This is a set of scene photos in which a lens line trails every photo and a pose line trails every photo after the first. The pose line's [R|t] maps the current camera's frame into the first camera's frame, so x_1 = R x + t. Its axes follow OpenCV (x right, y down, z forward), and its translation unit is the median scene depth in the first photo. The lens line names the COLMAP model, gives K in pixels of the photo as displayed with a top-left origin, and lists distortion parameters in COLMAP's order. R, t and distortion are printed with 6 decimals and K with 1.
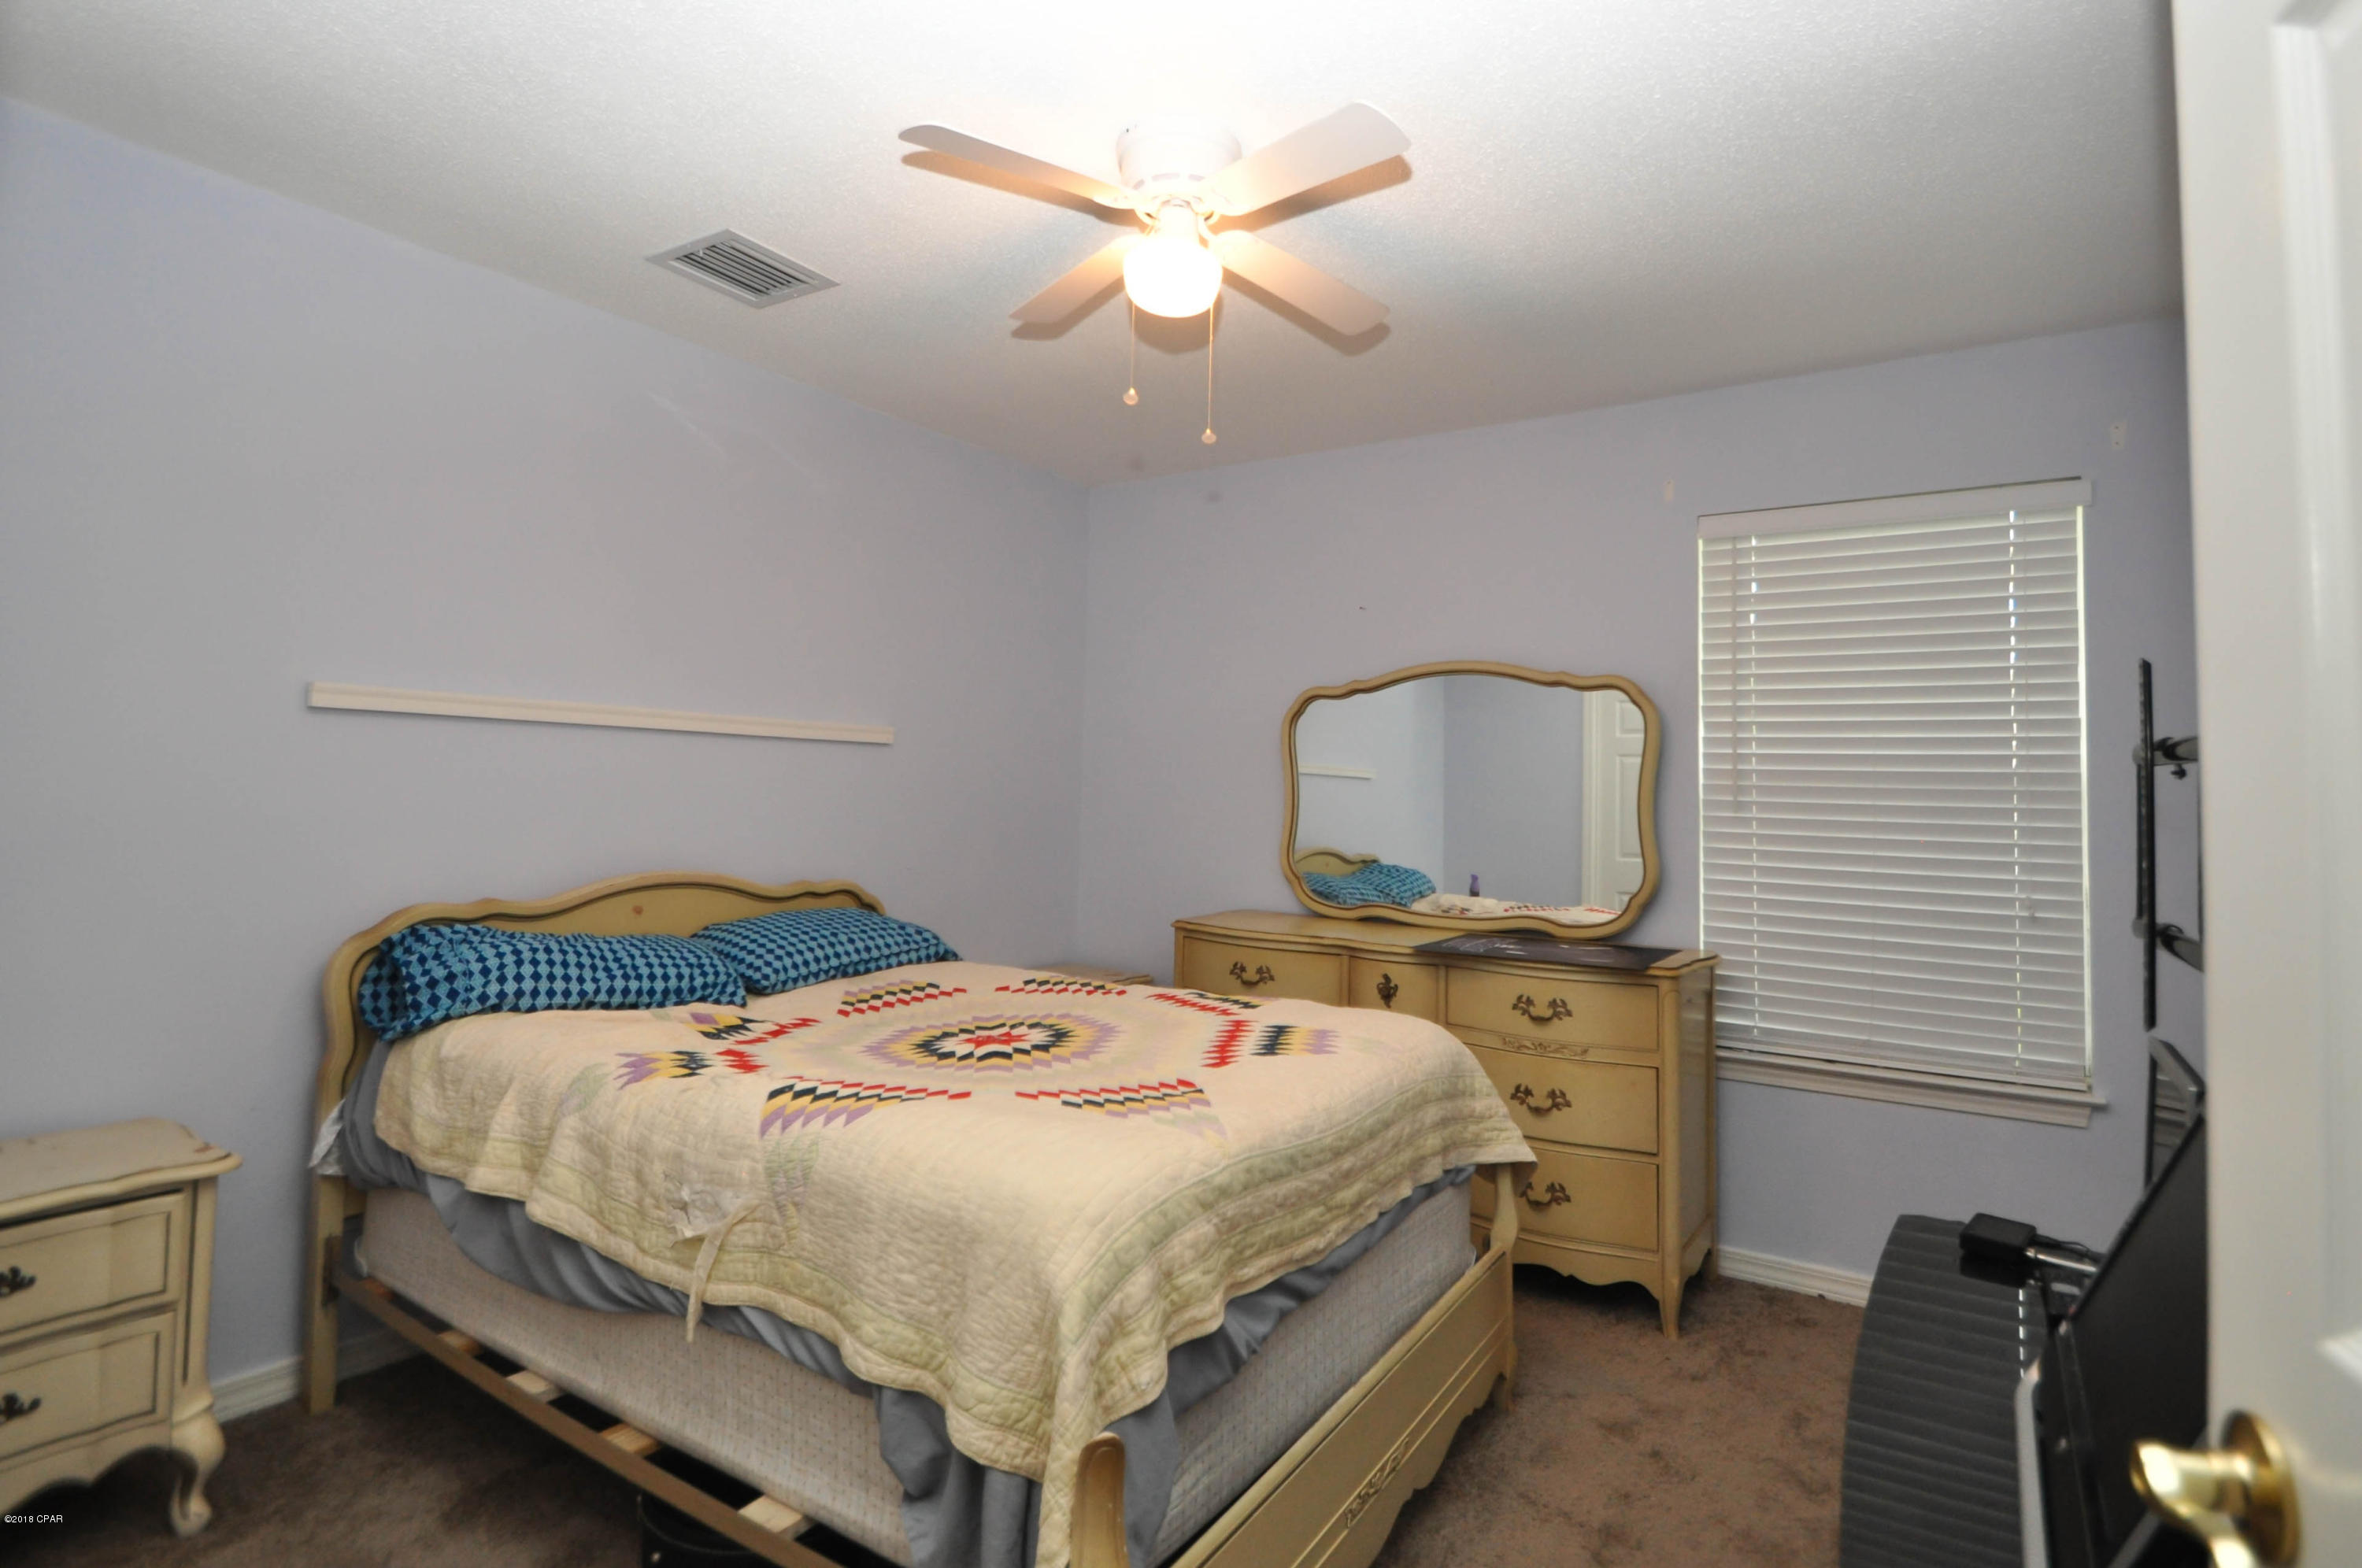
lens RADIAL K [[1072.1, 0, 1161.5], [0, 1072.1, 754.6], [0, 0, 1]] dist [0.005436, -0.010556]
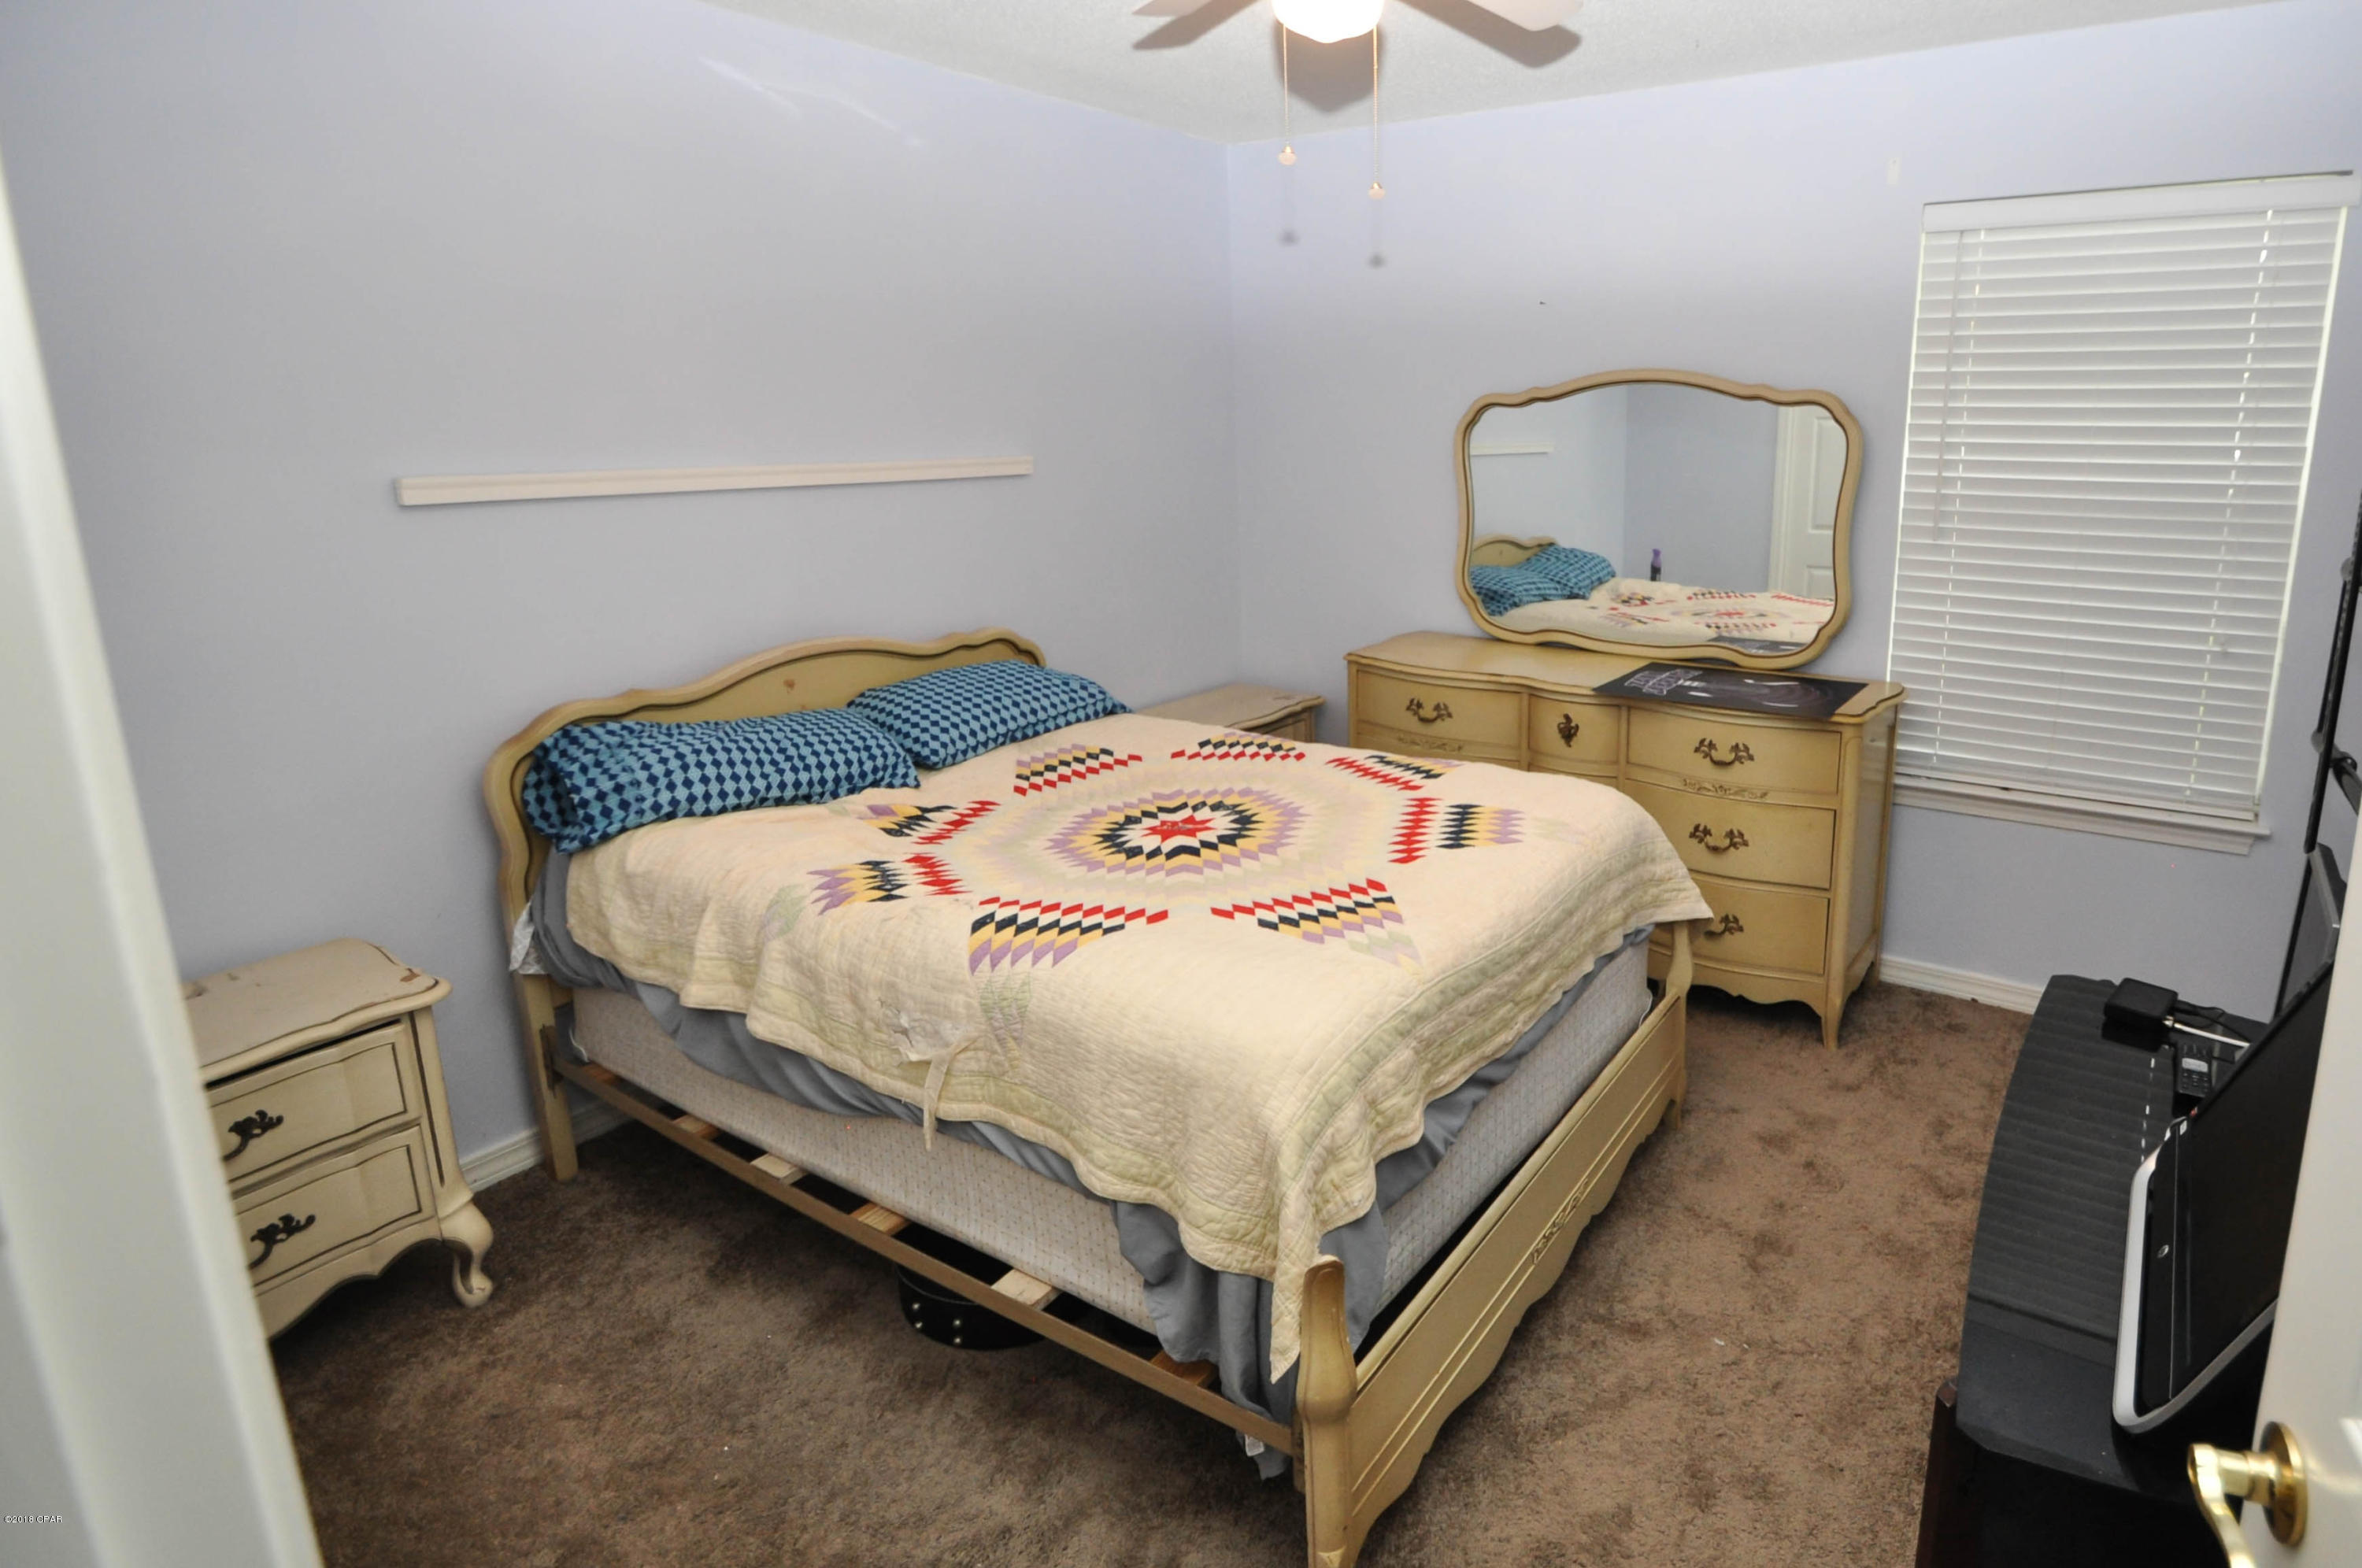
lens RADIAL K [[1162.2, 0, 1339.4], [0, 1162.2, 668.8], [0, 0, 1]] dist [-0.000981, 0.000196]
pose [[0.999043, -0.041258, 0.014515, -0.015600], [0.036467, 0.968995, 0.244373, -0.133279], [-0.024147, -0.243609, 0.969573, -0.018809]]
